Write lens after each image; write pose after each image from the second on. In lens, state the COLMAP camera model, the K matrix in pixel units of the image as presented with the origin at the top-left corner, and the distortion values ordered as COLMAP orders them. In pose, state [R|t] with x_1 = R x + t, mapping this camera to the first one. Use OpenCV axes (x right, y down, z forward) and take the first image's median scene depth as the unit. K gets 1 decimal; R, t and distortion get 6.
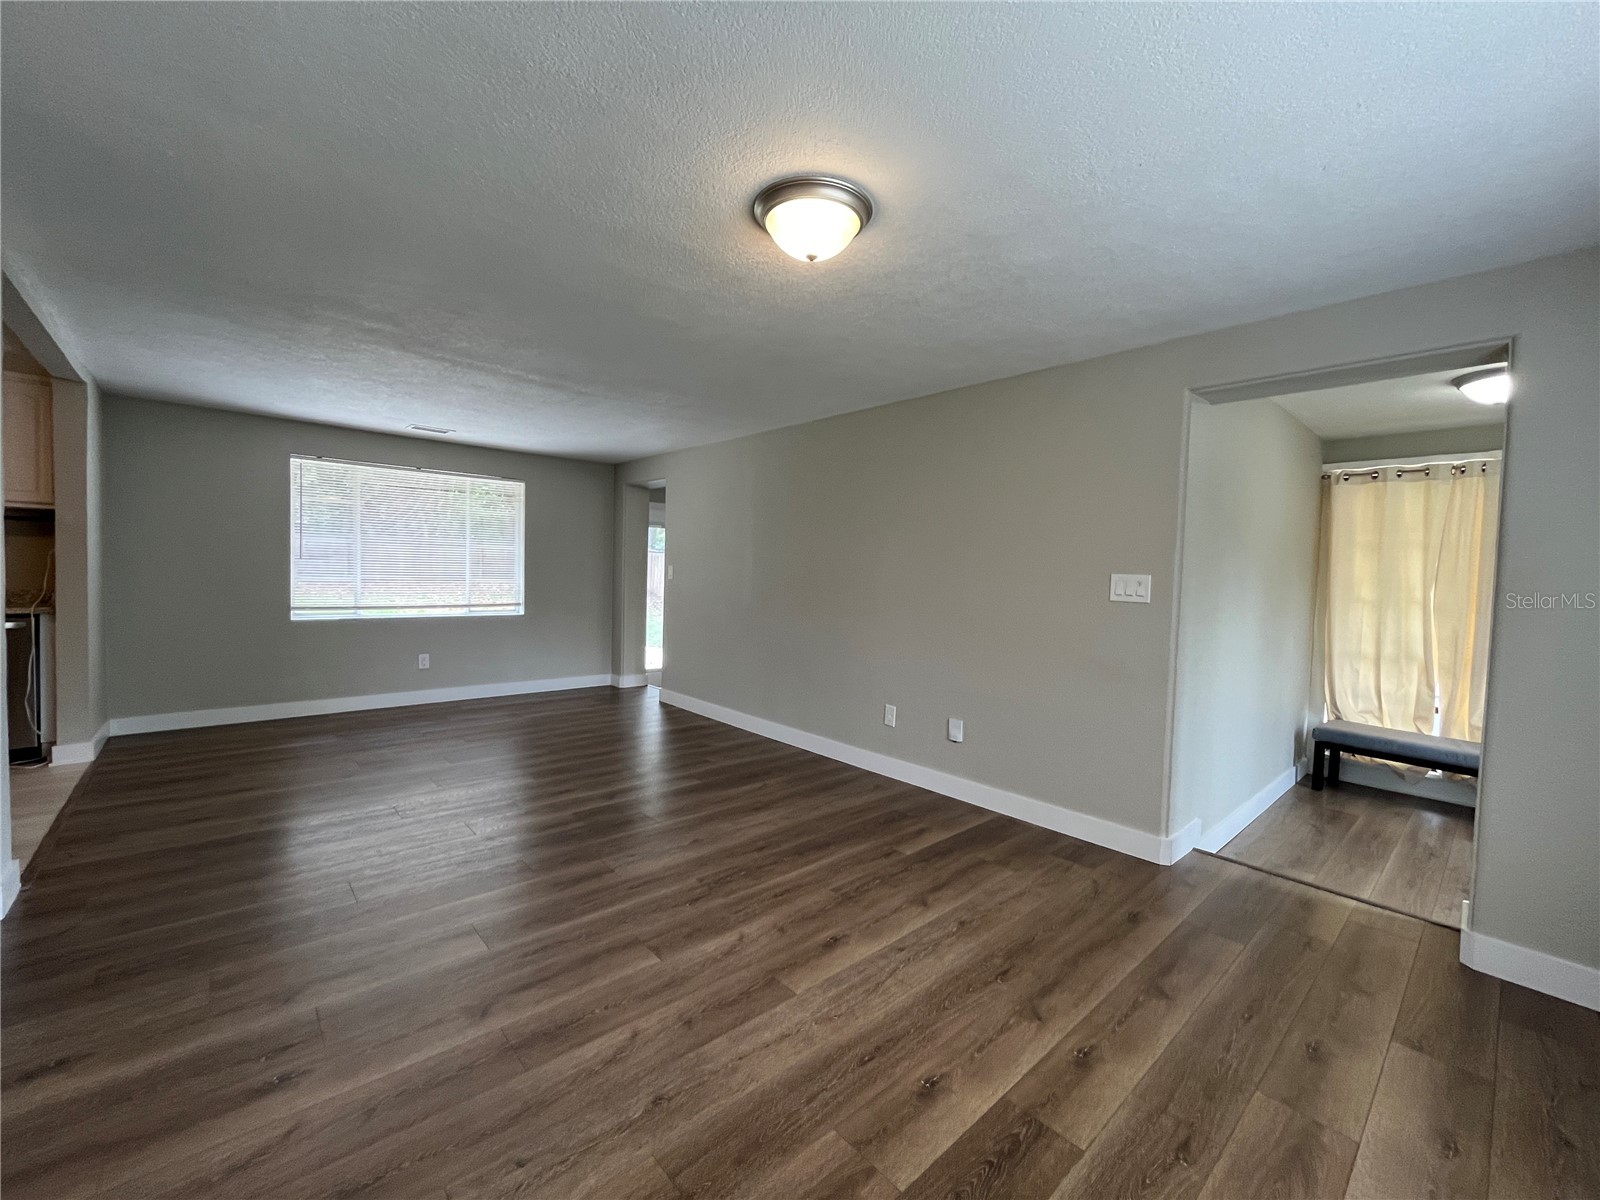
lens RADIAL K [[653.2, 0, 798.8], [0, 653.2, 600.3], [0, 0, 1]] dist [0.000622, -0.000607]
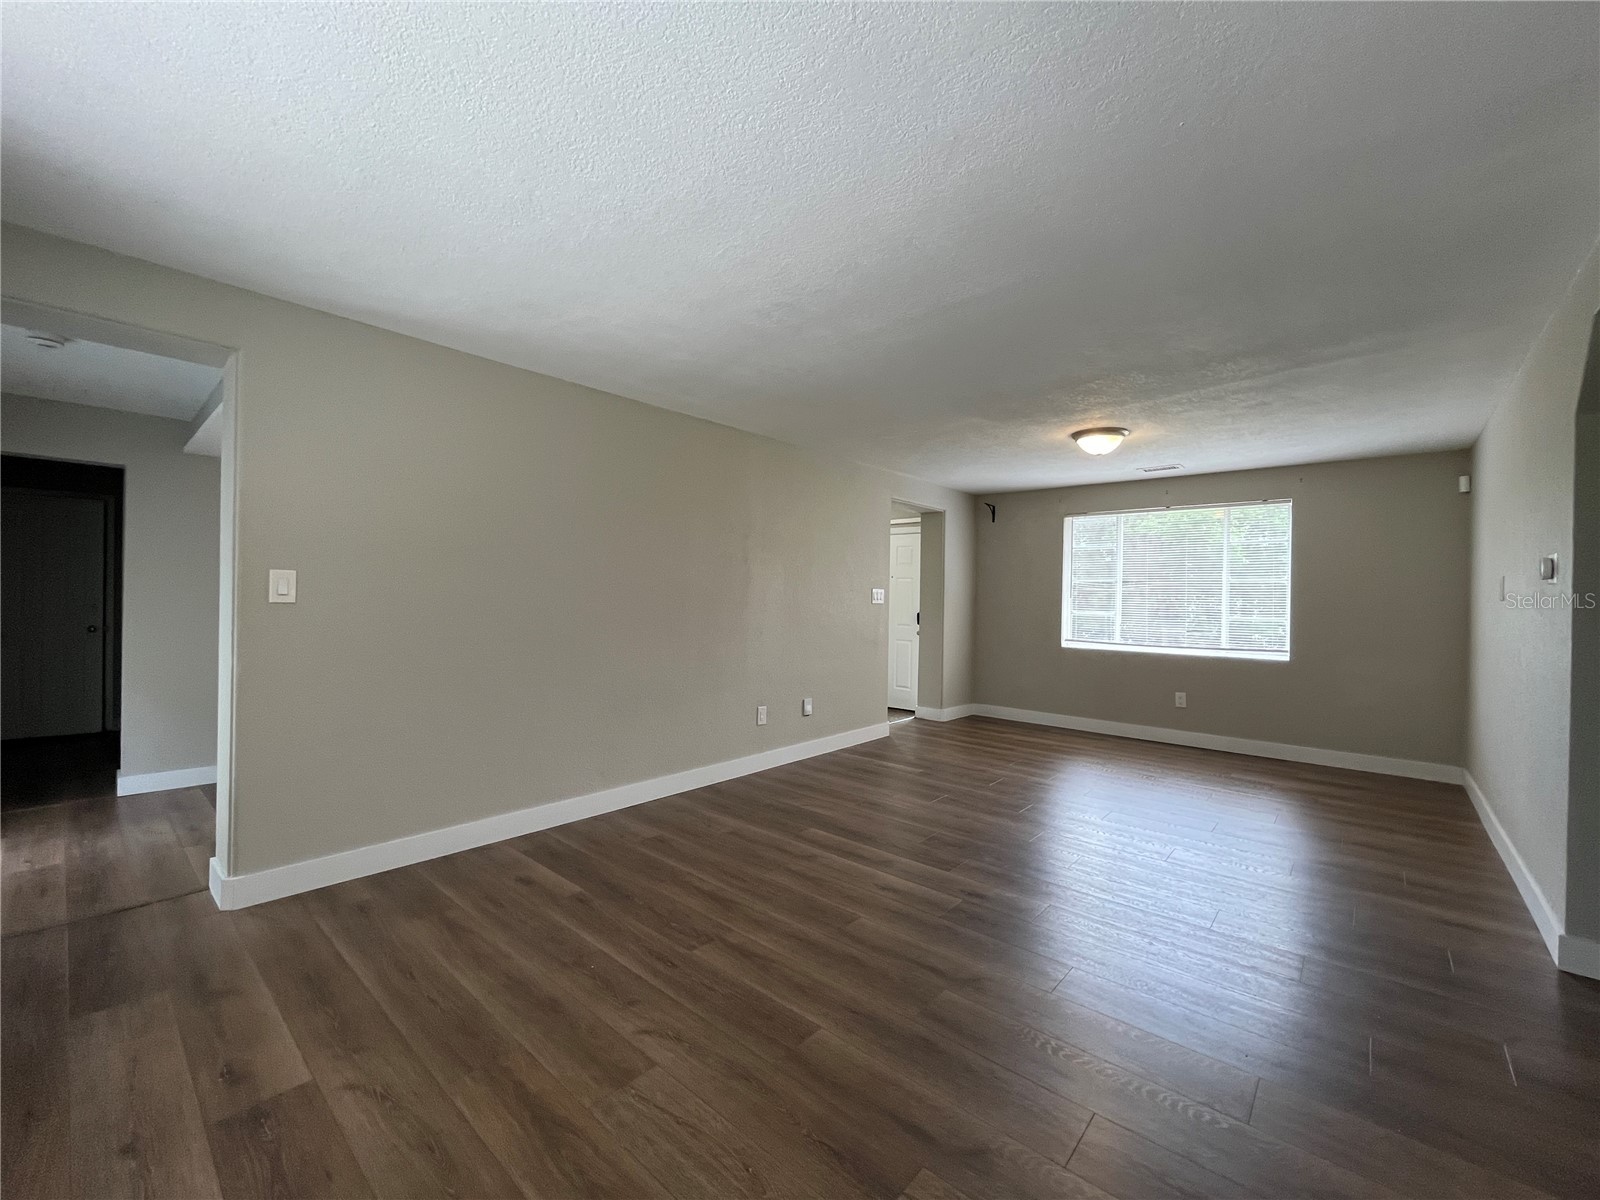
lens RADIAL K [[653.2, 0, 796.4], [0, 653.2, 592.3], [0, 0, 1]] dist [0.000622, -0.000607]
pose [[-0.118517, -0.035538, 0.992316, -0.979276], [0.013815, 0.999204, 0.037435, -0.078086], [-0.992856, 0.018145, -0.117931, 1.070339]]
